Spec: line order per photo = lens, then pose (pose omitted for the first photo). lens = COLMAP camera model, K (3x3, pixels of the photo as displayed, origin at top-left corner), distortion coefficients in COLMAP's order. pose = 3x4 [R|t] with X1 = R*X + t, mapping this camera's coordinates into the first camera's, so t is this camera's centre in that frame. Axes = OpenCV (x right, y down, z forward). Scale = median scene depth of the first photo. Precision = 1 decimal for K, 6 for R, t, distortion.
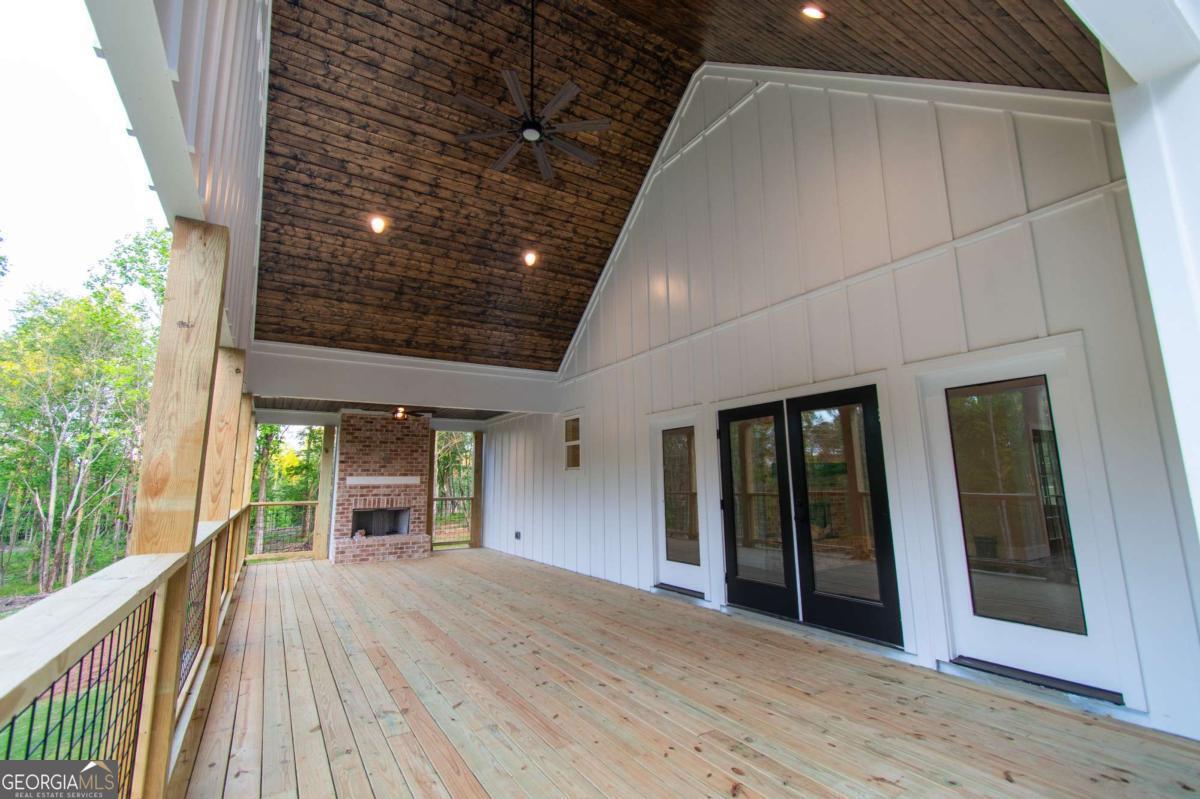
lens RADIAL K [[554.1, 0, 604.5], [0, 554.1, 394.8], [0, 0, 1]] dist [0.002610, -0.000376]
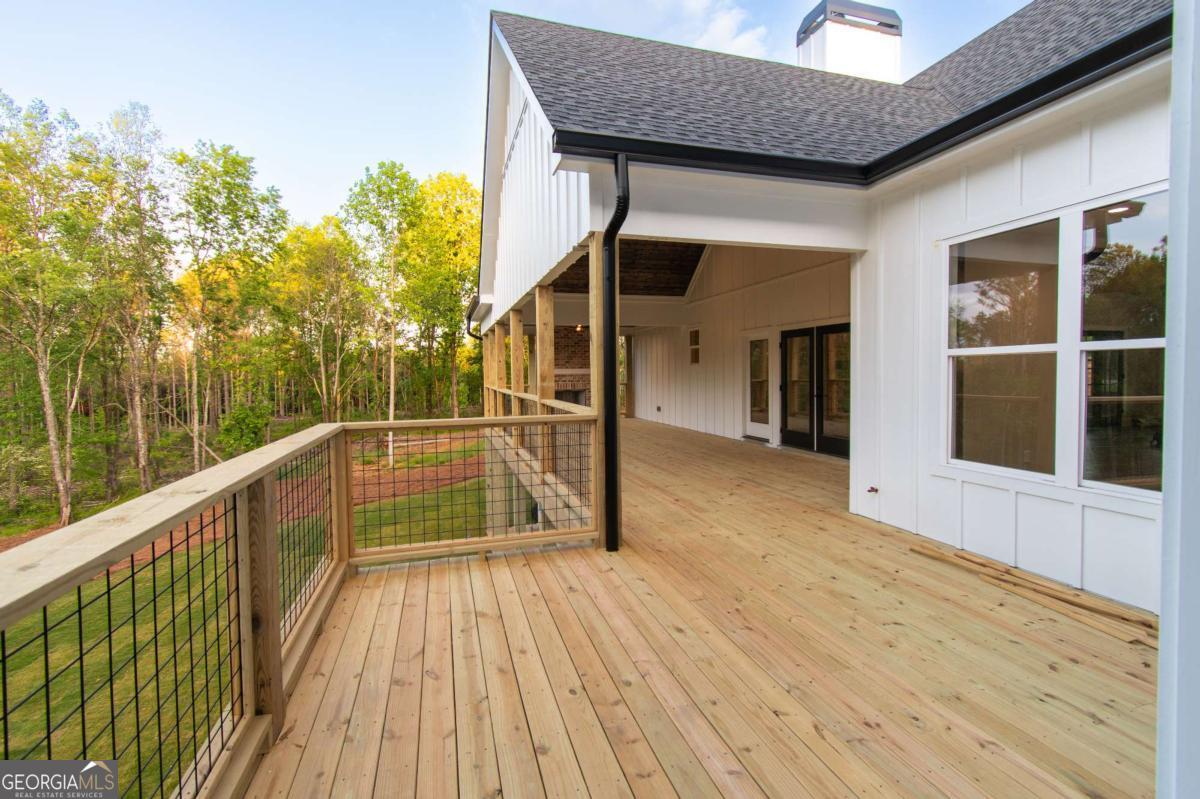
lens RADIAL K [[554.1, 0, 604.5], [0, 554.1, 394.8], [0, 0, 1]] dist [0.002610, -0.000376]
pose [[0.969847, 0.009080, -0.243544, 0.090972], [0.040559, 0.979357, 0.198028, -0.115604], [0.240314, -0.201935, 0.949458, -0.619380]]
